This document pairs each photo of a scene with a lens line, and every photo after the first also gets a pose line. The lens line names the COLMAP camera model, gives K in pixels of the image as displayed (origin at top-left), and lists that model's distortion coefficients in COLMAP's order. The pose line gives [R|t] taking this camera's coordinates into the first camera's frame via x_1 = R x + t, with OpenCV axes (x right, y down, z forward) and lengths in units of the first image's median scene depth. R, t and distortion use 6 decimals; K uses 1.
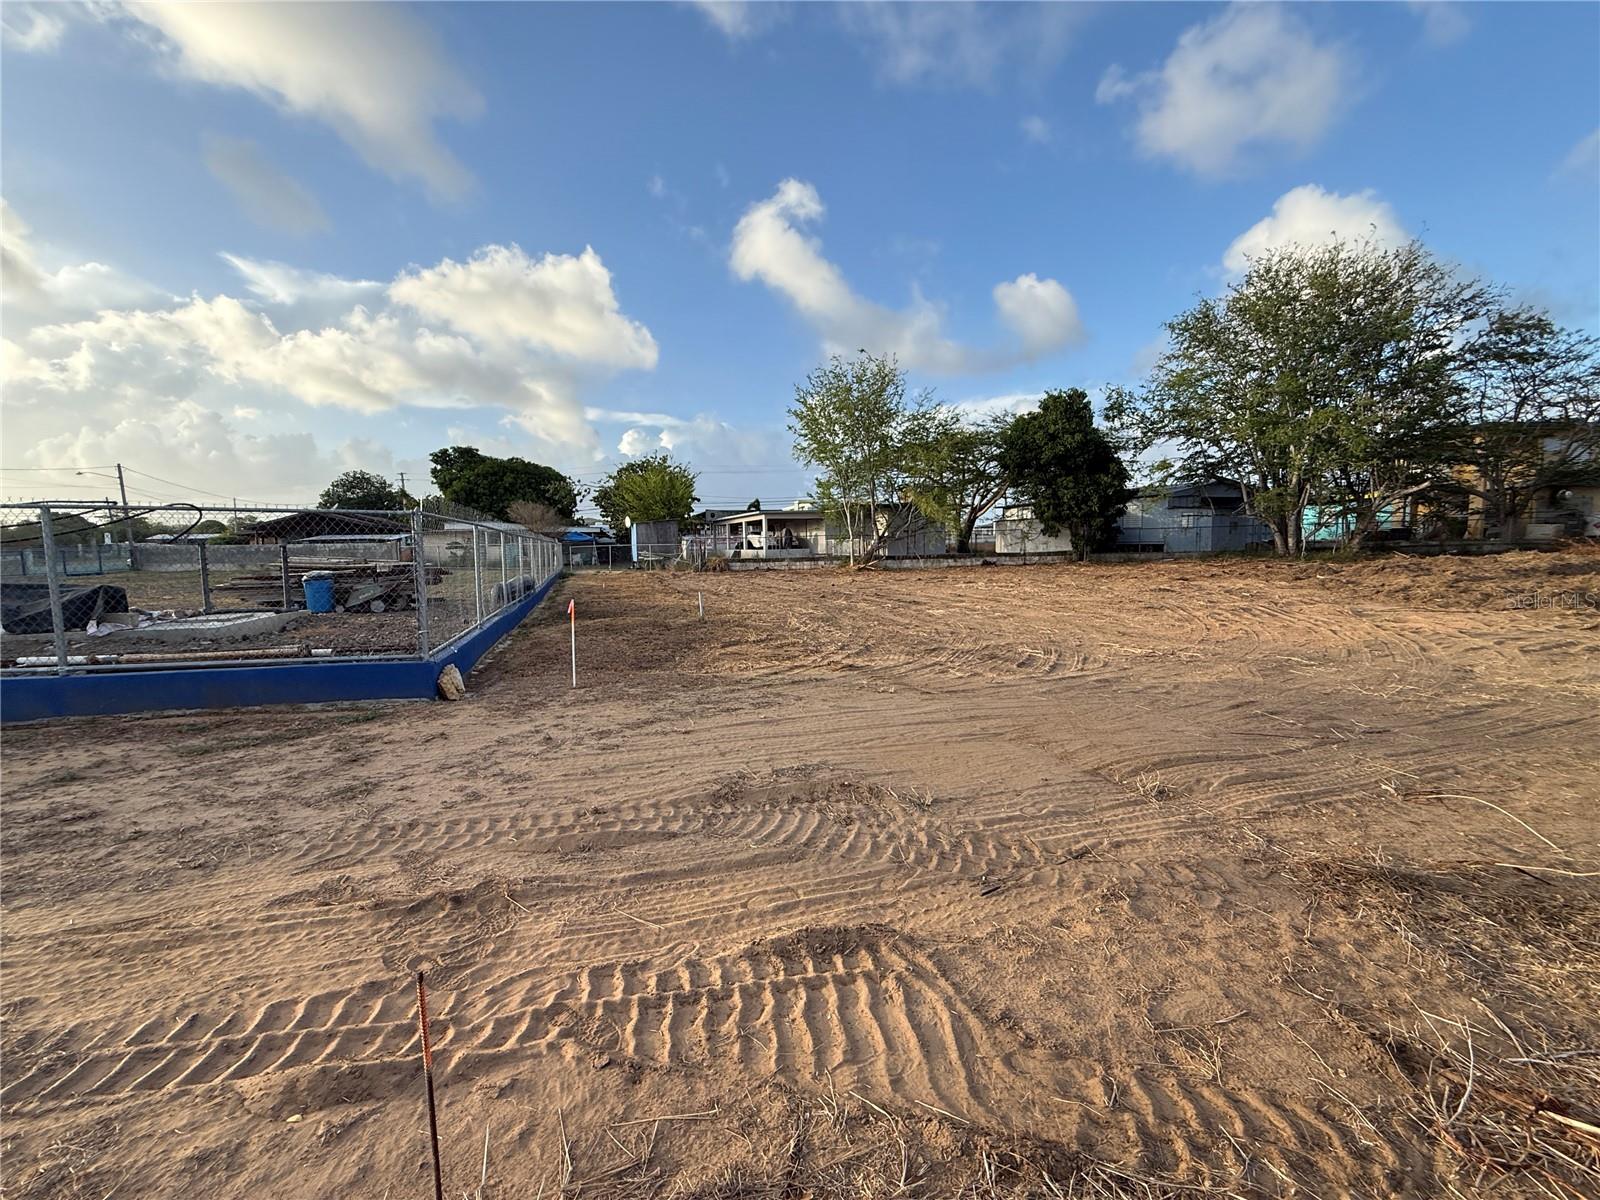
lens RADIAL K [[634.4, 0, 793.6], [0, 634.4, 596.3], [0, 0, 1]] dist [-0.000411, 0.000175]
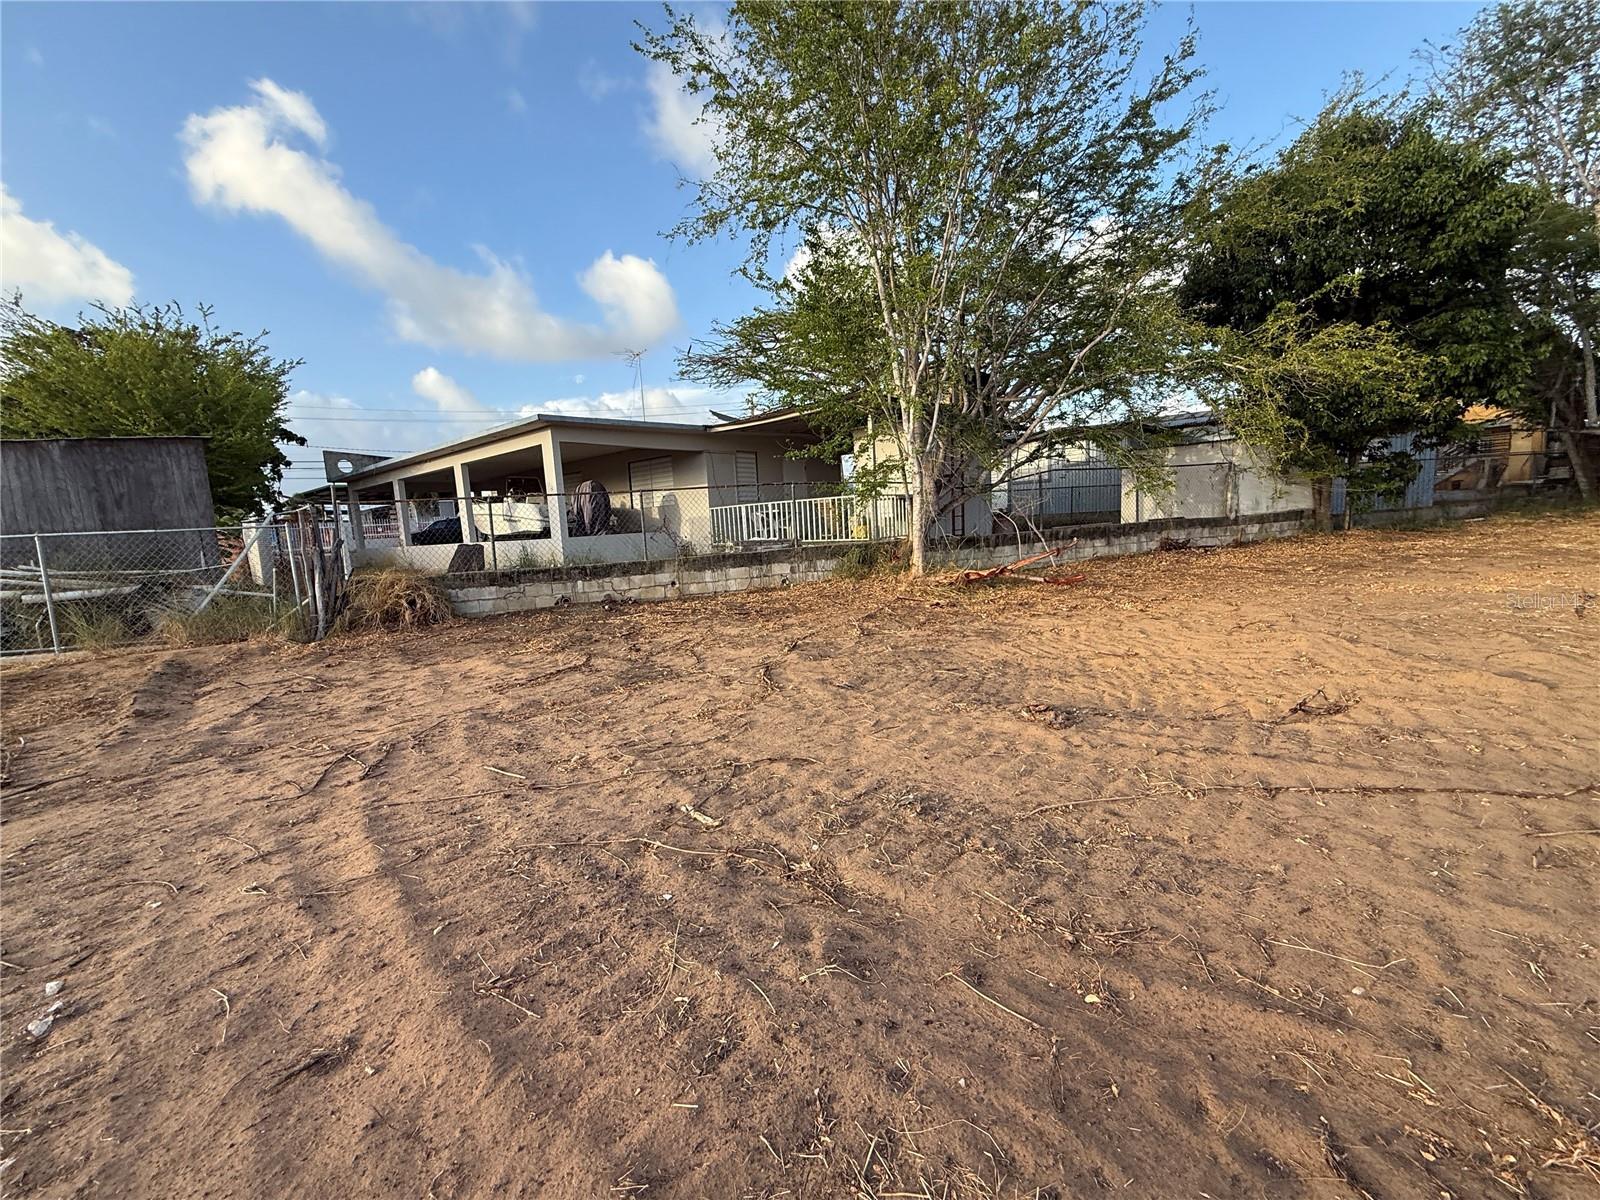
lens RADIAL K [[634.4, 0, 794.8], [0, 634.4, 598.9], [0, 0, 1]] dist [-0.000411, 0.000175]
pose [[0.877494, -0.085844, 0.471842, -0.149948], [0.077028, 0.996304, 0.038010, -0.070752], [-0.473361, 0.002992, 0.880863, 1.027199]]
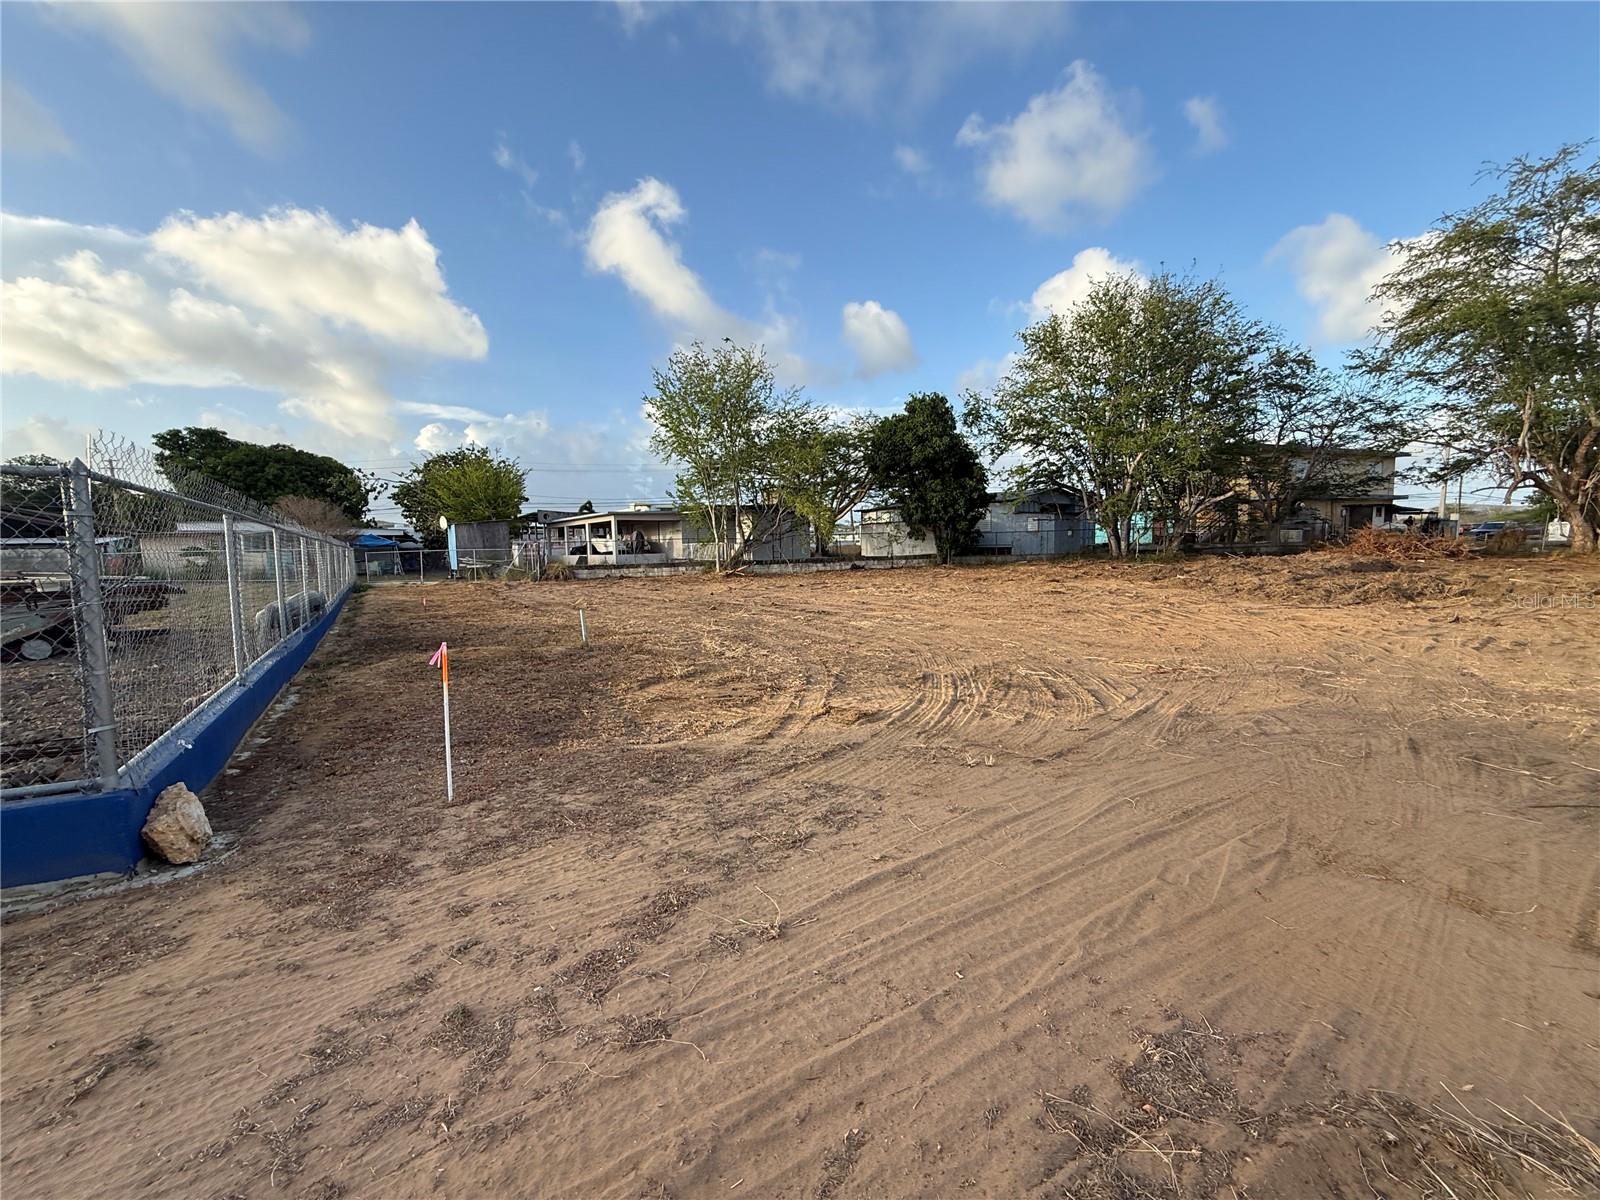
lens RADIAL K [[634.4, 0, 793.5], [0, 634.4, 595.9], [0, 0, 1]] dist [-0.000411, 0.000175]
pose [[0.964740, -0.022895, 0.262205, -0.060398], [0.025153, 0.999670, -0.005257, -0.007519], [-0.261998, 0.011667, 0.964998, 0.117872]]
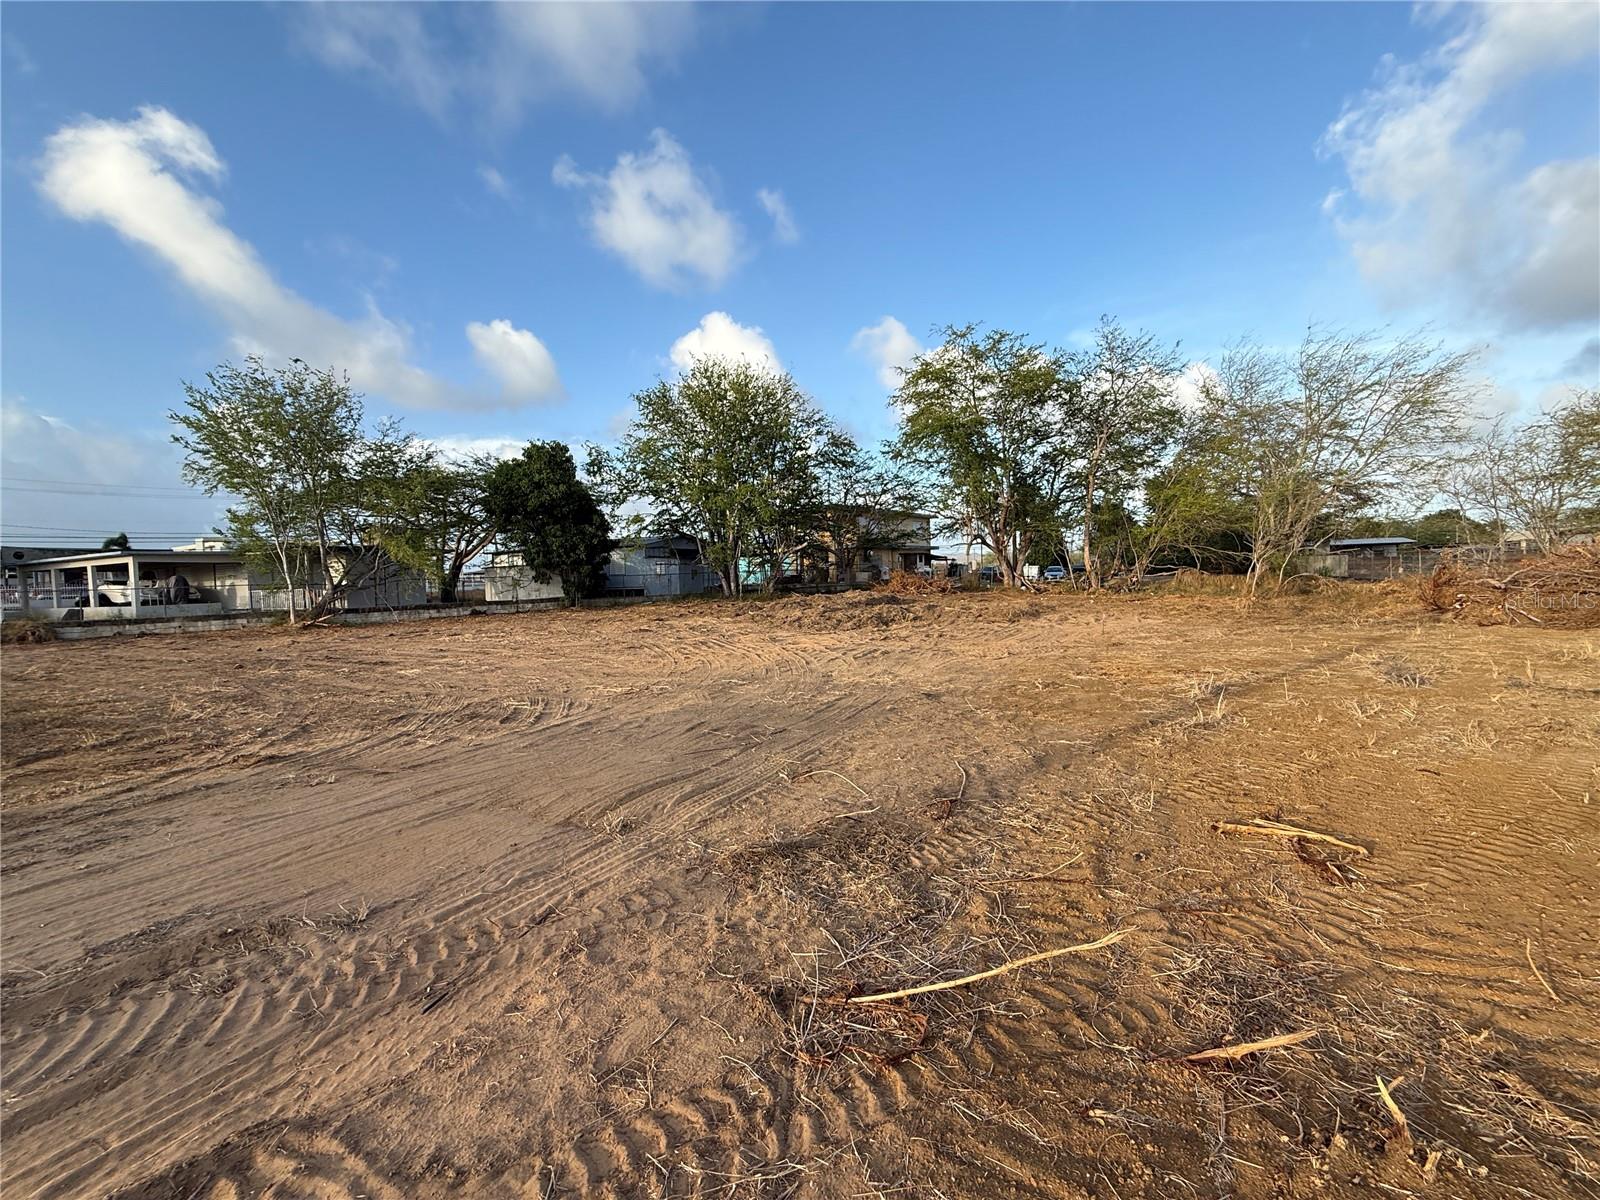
lens RADIAL K [[634.4, 0, 793.2], [0, 634.4, 598.0], [0, 0, 1]] dist [-0.000411, 0.000175]
pose [[0.729904, -0.025648, 0.683068, 0.011105], [0.073279, 0.996473, -0.040888, -0.001500], [-0.679610, 0.079899, 0.729209, -0.000285]]
